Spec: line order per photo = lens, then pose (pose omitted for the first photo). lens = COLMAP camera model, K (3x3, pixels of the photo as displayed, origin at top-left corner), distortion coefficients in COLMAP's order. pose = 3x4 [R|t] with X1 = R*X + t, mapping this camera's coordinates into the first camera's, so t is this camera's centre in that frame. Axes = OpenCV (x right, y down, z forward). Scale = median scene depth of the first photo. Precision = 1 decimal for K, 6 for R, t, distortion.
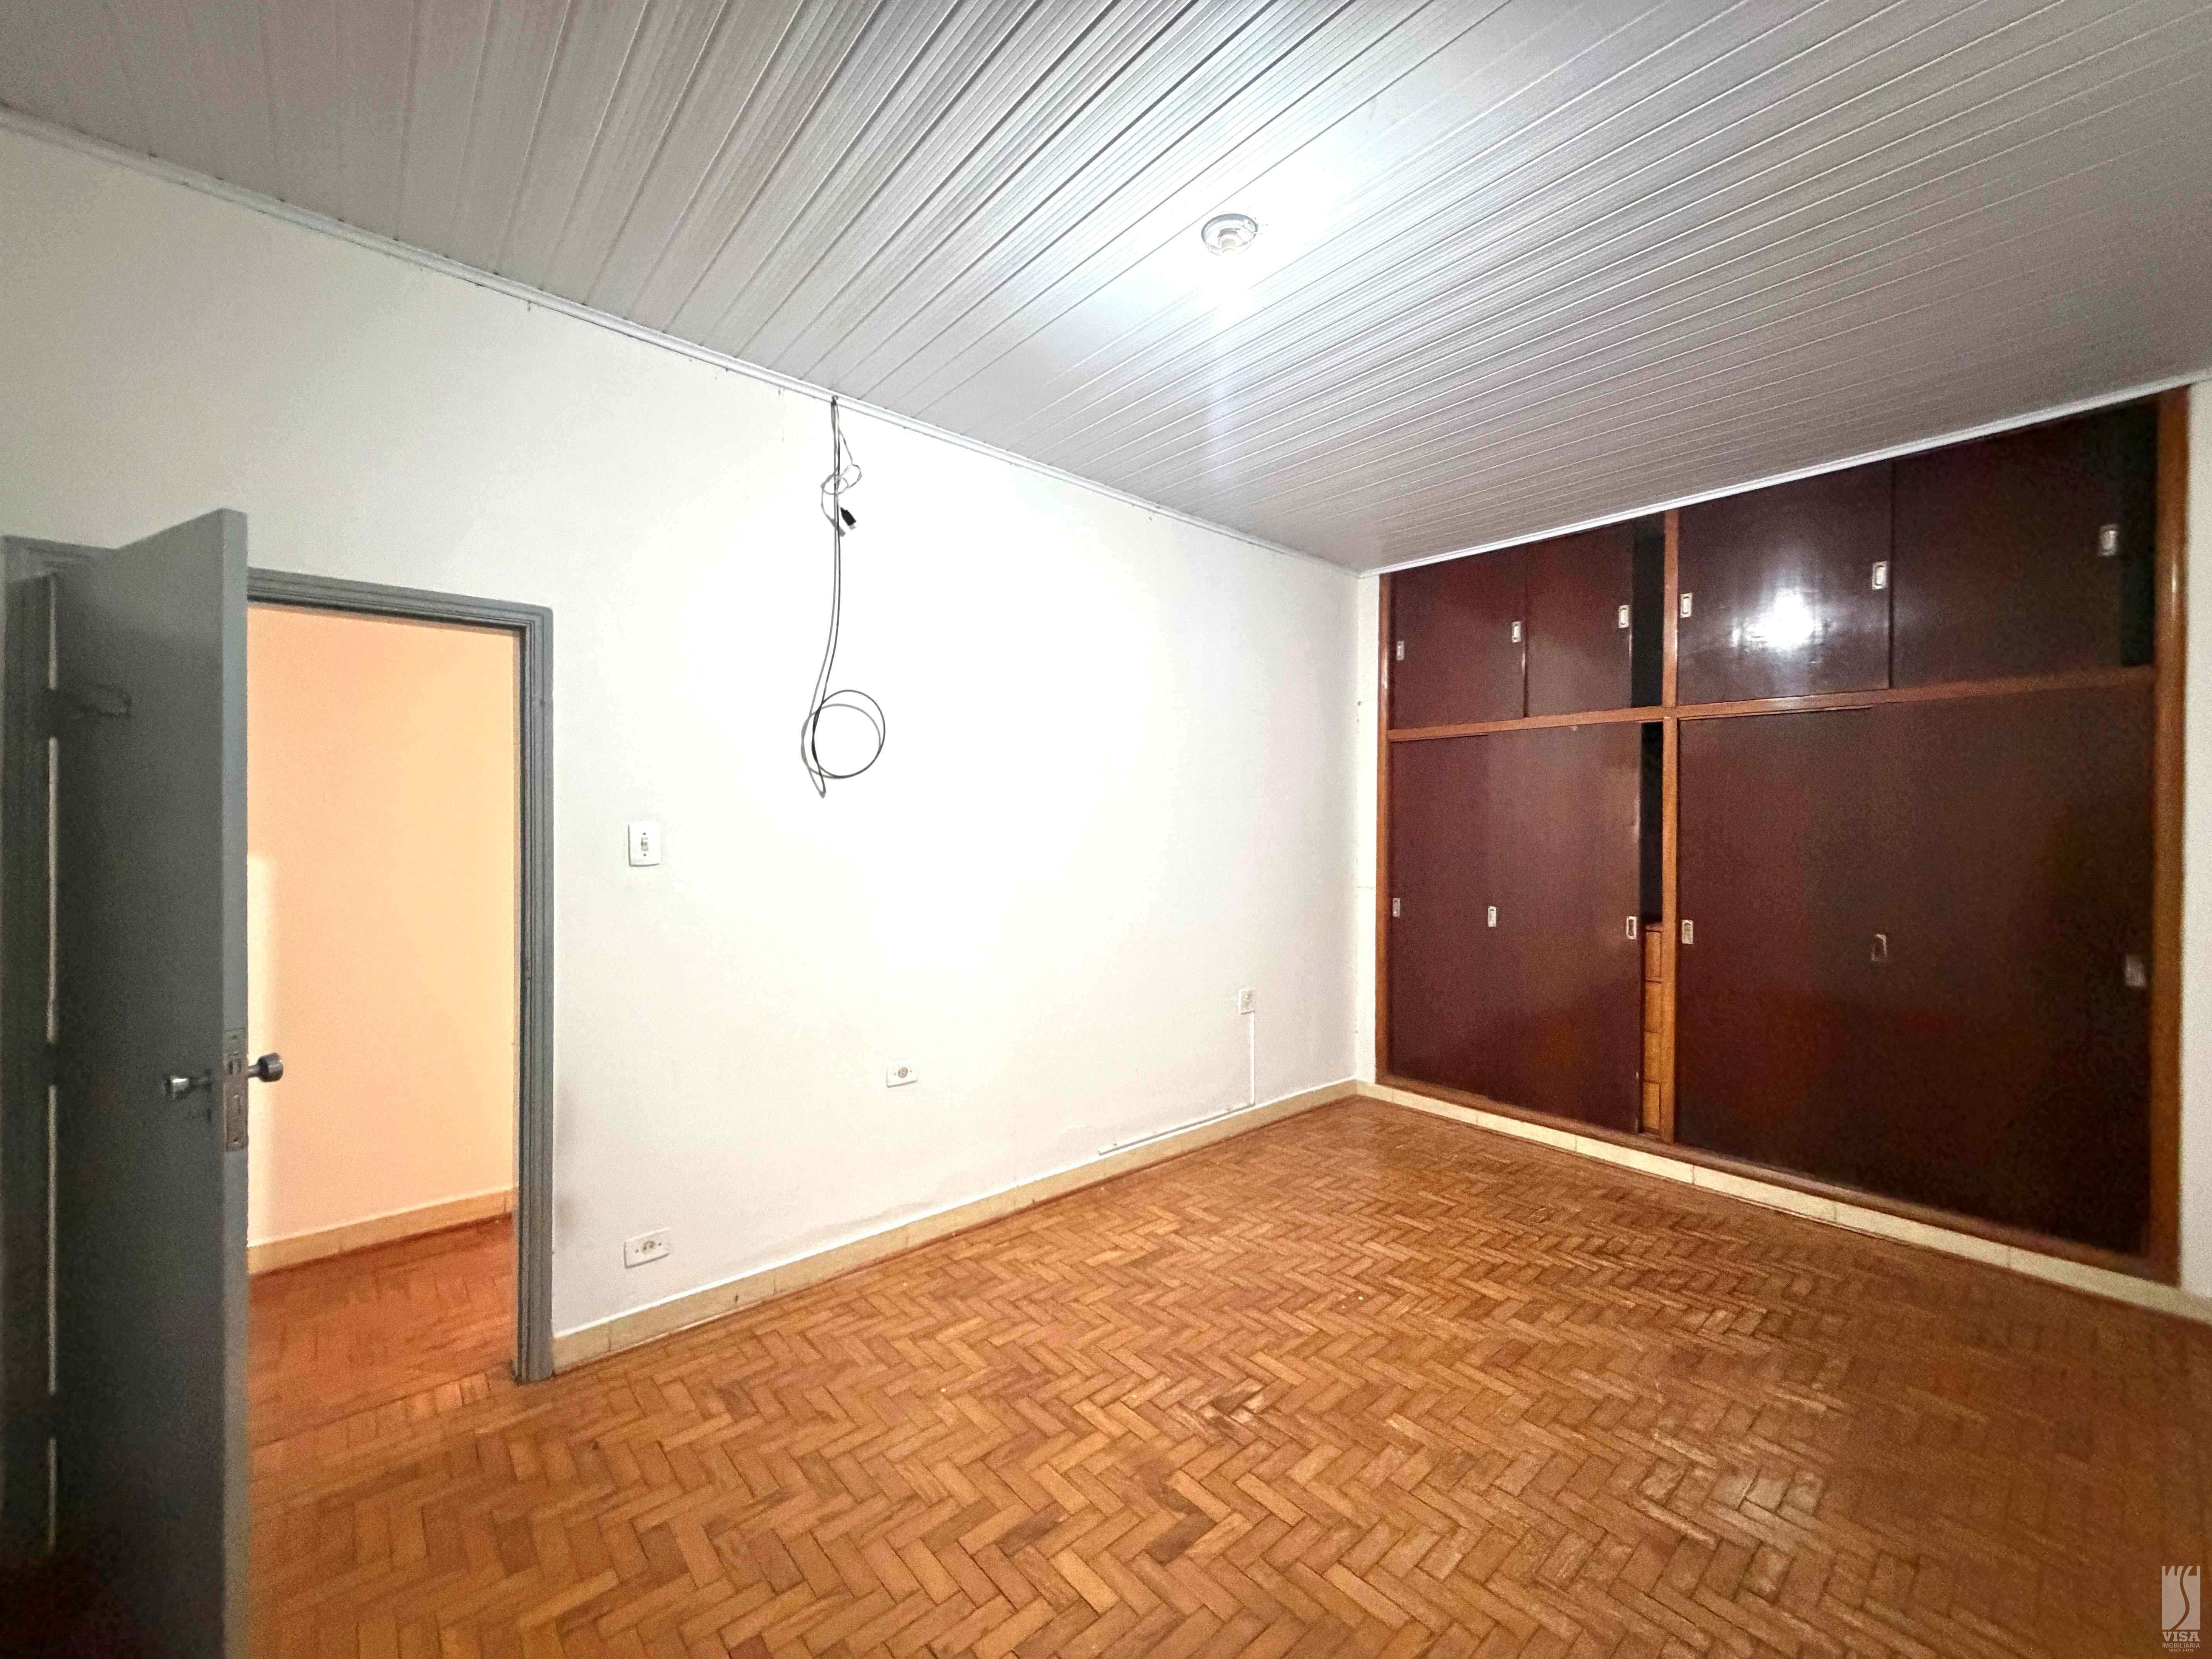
lens RADIAL K [[875.8, 0, 1106.3], [0, 875.8, 826.6], [0, 0, 1]] dist [-0.000021, -0.000055]
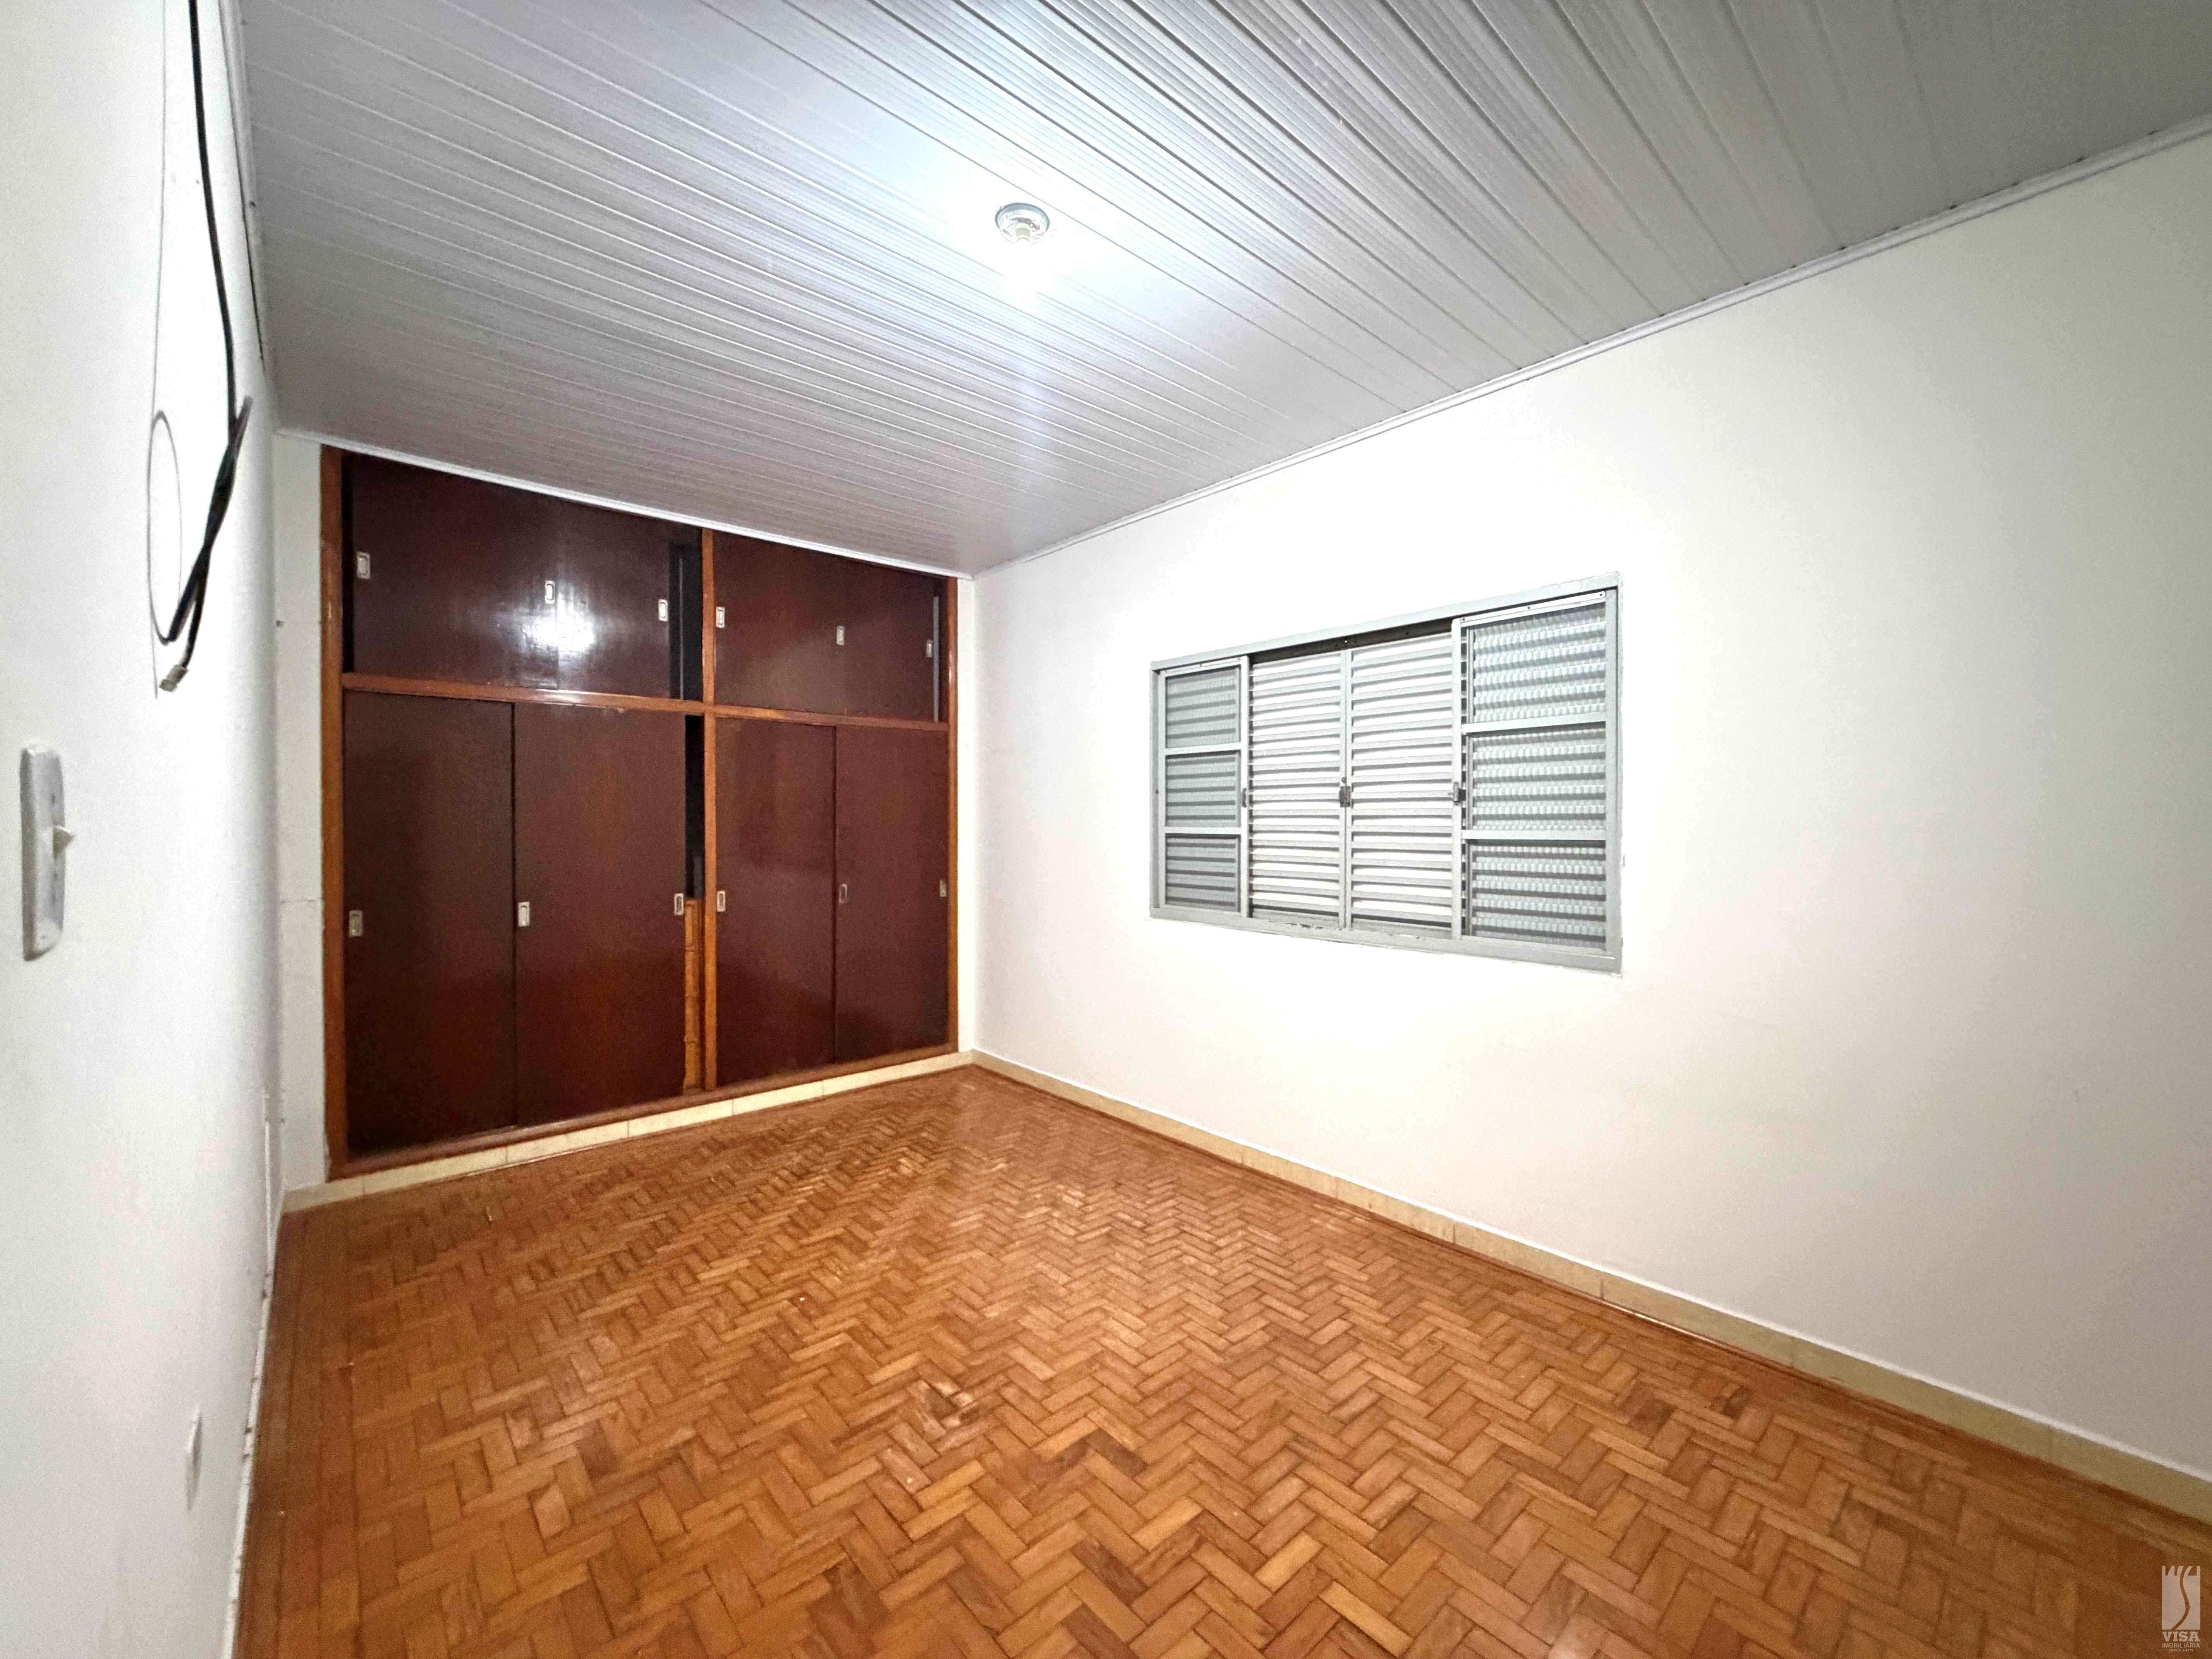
lens RADIAL K [[875.8, 0, 1104.4], [0, 875.8, 822.7], [0, 0, 1]] dist [-0.000021, -0.000055]
pose [[0.000371, -0.011089, 0.999938, -0.611862], [0.005337, 0.999924, 0.011087, 0.008945], [-0.999986, 0.005333, 0.000430, 0.619524]]
